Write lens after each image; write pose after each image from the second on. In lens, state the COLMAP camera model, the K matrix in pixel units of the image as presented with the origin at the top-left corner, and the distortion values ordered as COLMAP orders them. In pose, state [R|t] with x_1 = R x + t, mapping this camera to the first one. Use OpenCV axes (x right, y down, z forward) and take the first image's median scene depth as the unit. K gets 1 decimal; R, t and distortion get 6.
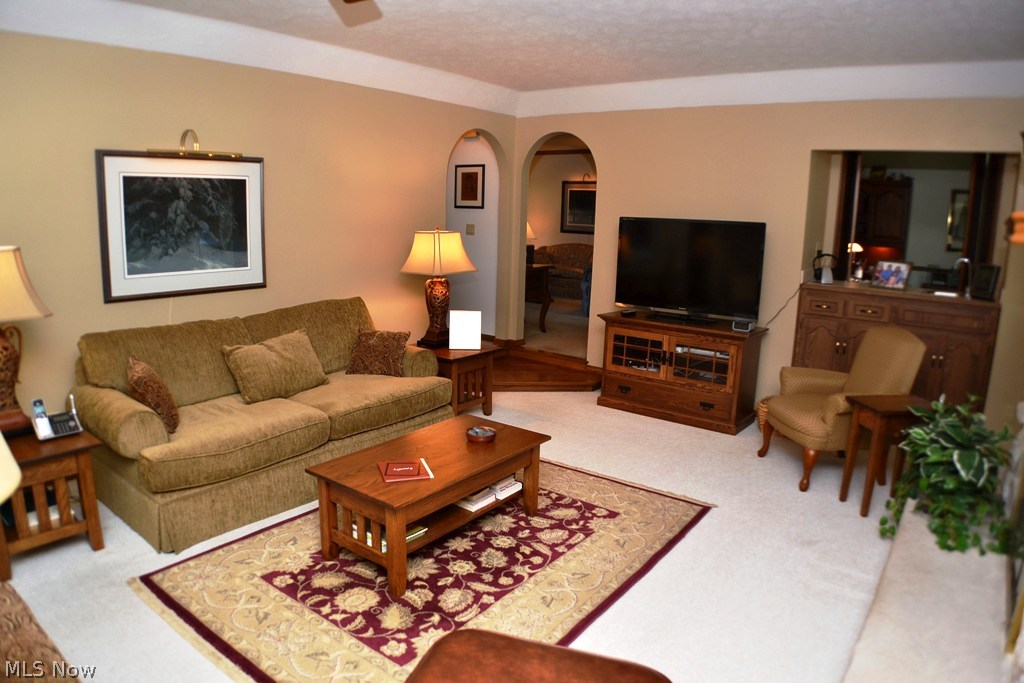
lens RADIAL K [[656.0, 0, 512.0], [0, 656.0, 341.5], [0, 0, 1]] dist [-0.136220, -0.000321]
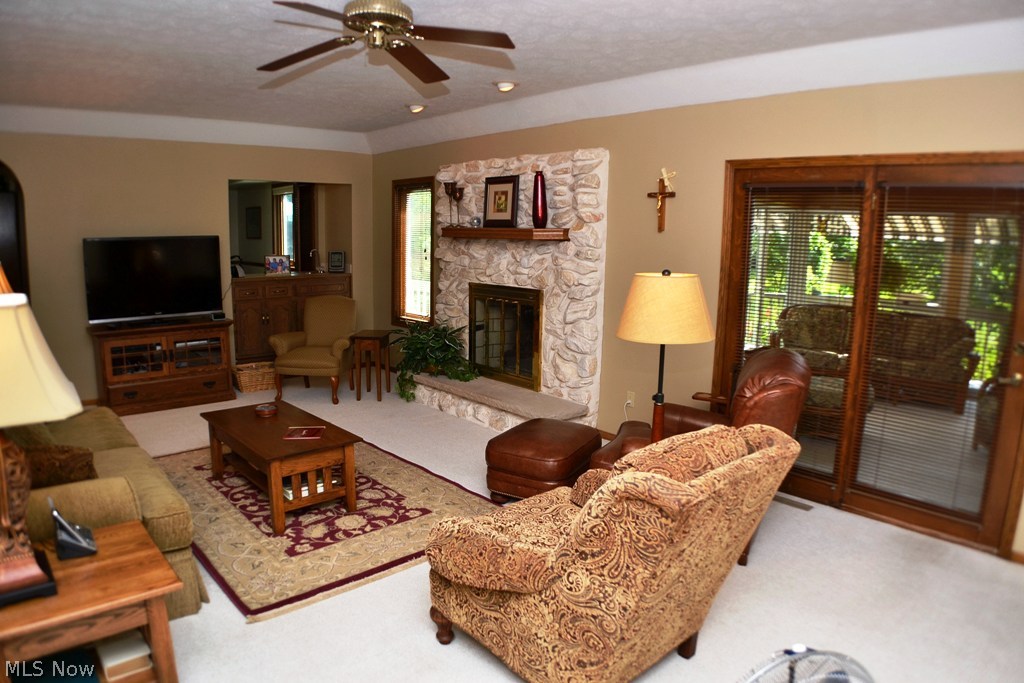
lens RADIAL K [[656.0, 0, 512.0], [0, 656.0, 341.5], [0, 0, 1]] dist [-0.136220, -0.000321]
pose [[0.178498, -0.184637, 0.966461, -1.385905], [0.183583, 0.971237, 0.151643, -0.107381], [-0.966662, 0.150358, 0.207260, 0.317548]]
